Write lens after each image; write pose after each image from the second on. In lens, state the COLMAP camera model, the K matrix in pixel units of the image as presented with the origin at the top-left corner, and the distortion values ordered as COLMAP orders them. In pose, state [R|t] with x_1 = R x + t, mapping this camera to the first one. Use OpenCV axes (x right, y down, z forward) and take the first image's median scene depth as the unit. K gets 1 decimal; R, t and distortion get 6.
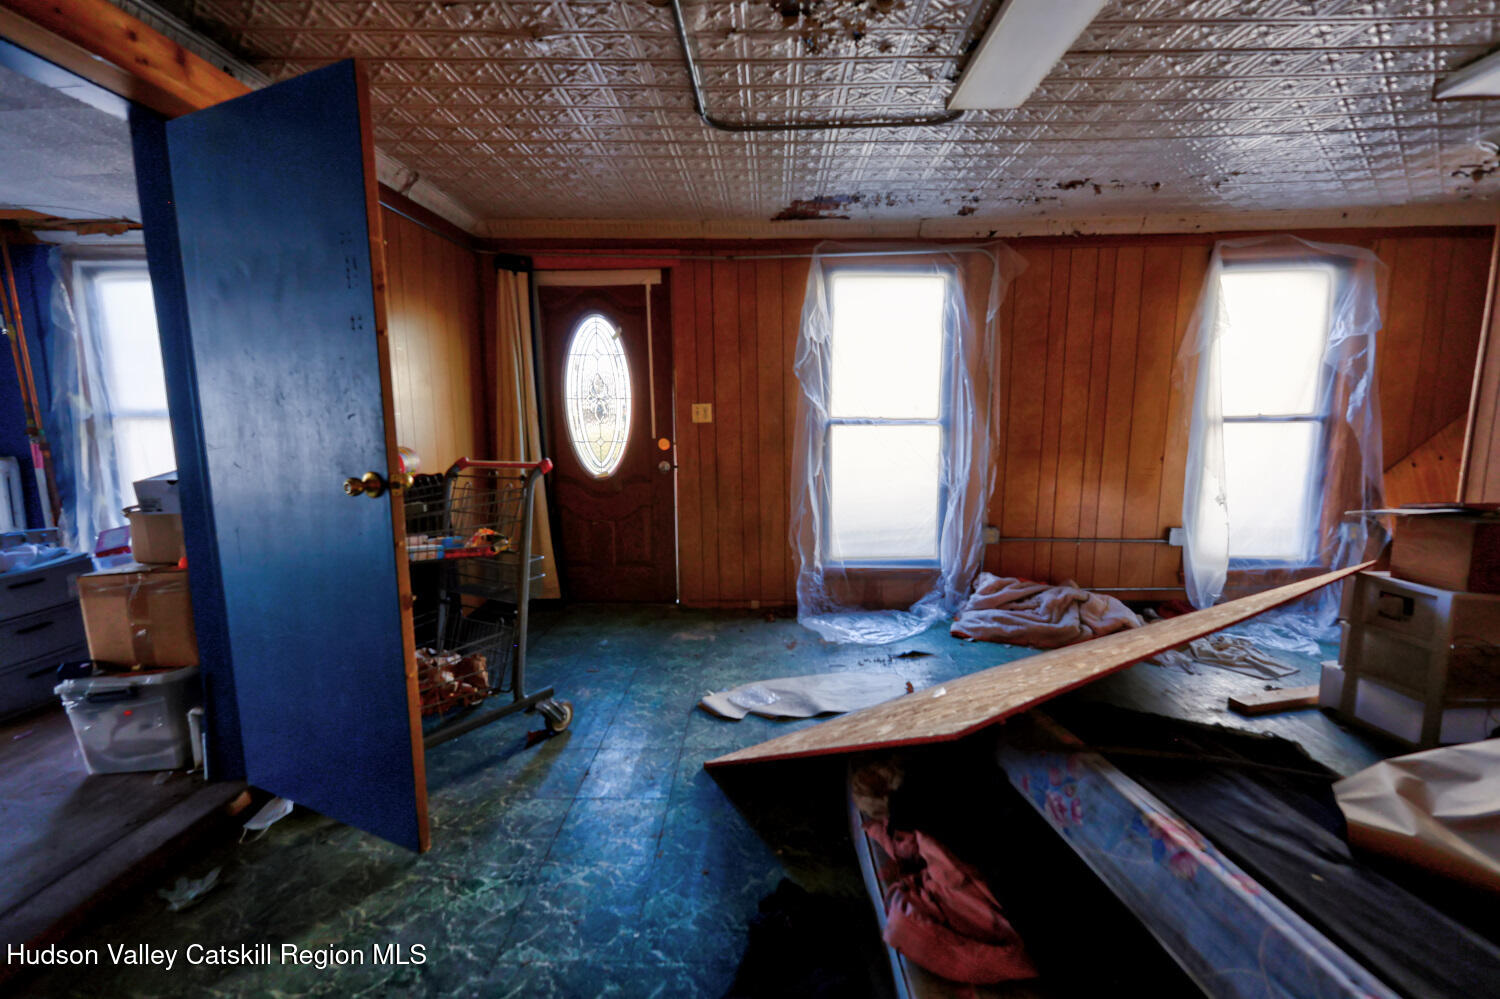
lens RADIAL K [[652.2, 0, 754.4], [0, 652.2, 504.7], [0, 0, 1]] dist [0.001746, 0.000175]
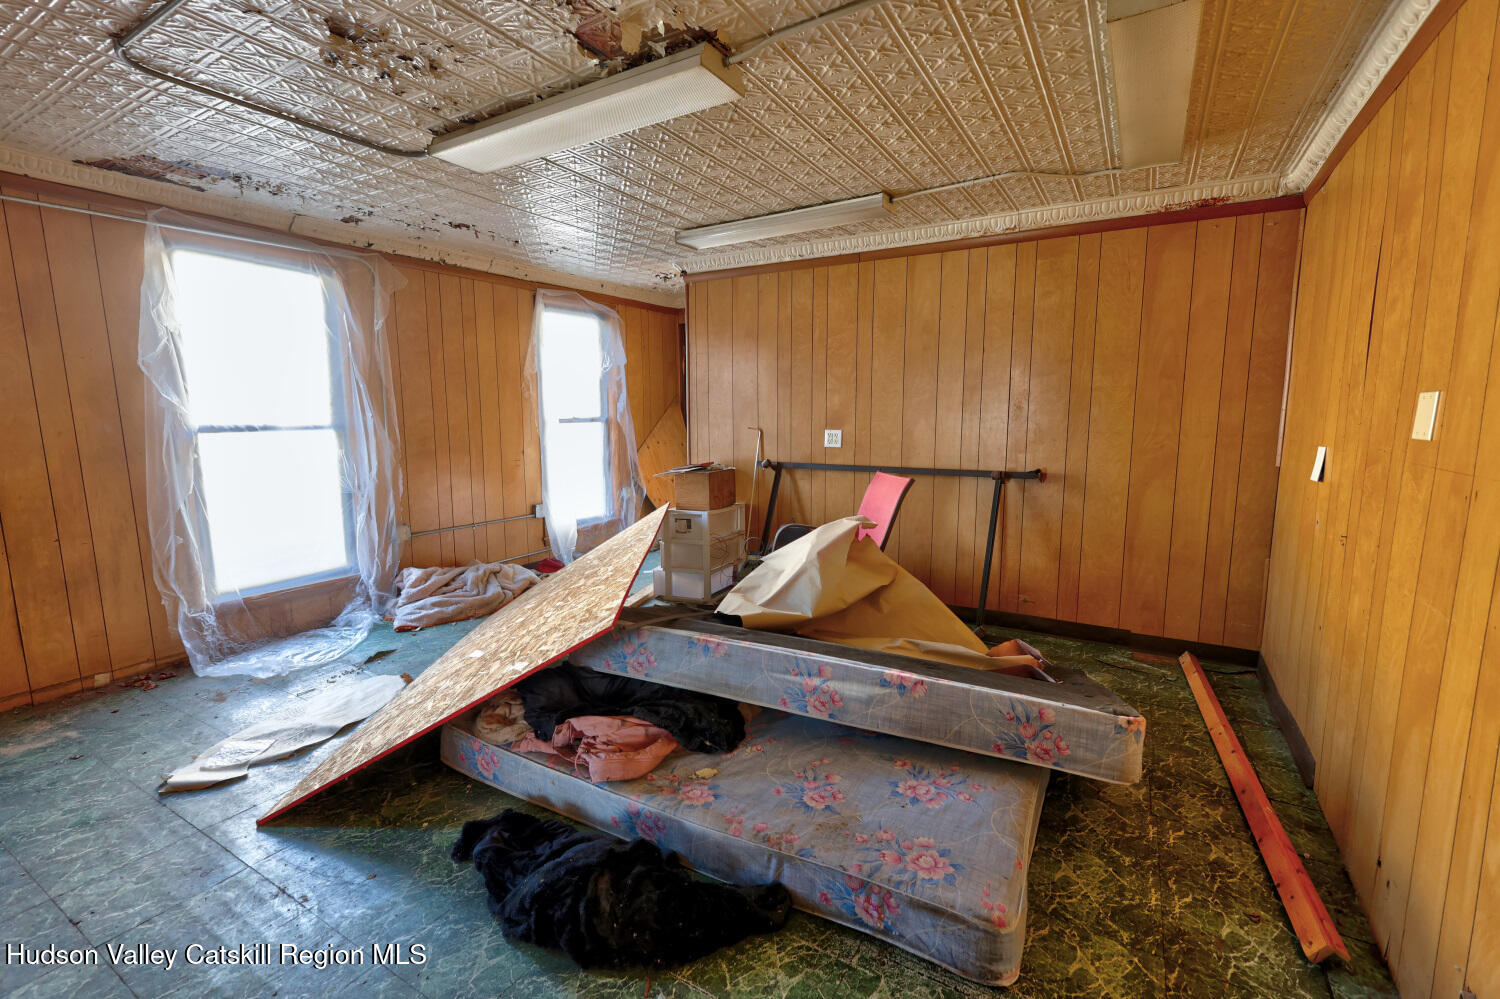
lens RADIAL K [[652.2, 0, 754.4], [0, 652.2, 504.7], [0, 0, 1]] dist [0.001746, 0.000175]
pose [[0.485842, -0.122330, 0.865444, -0.287818], [0.133140, 0.988960, 0.065047, 0.009507], [-0.863847, 0.083623, 0.496766, -0.018570]]
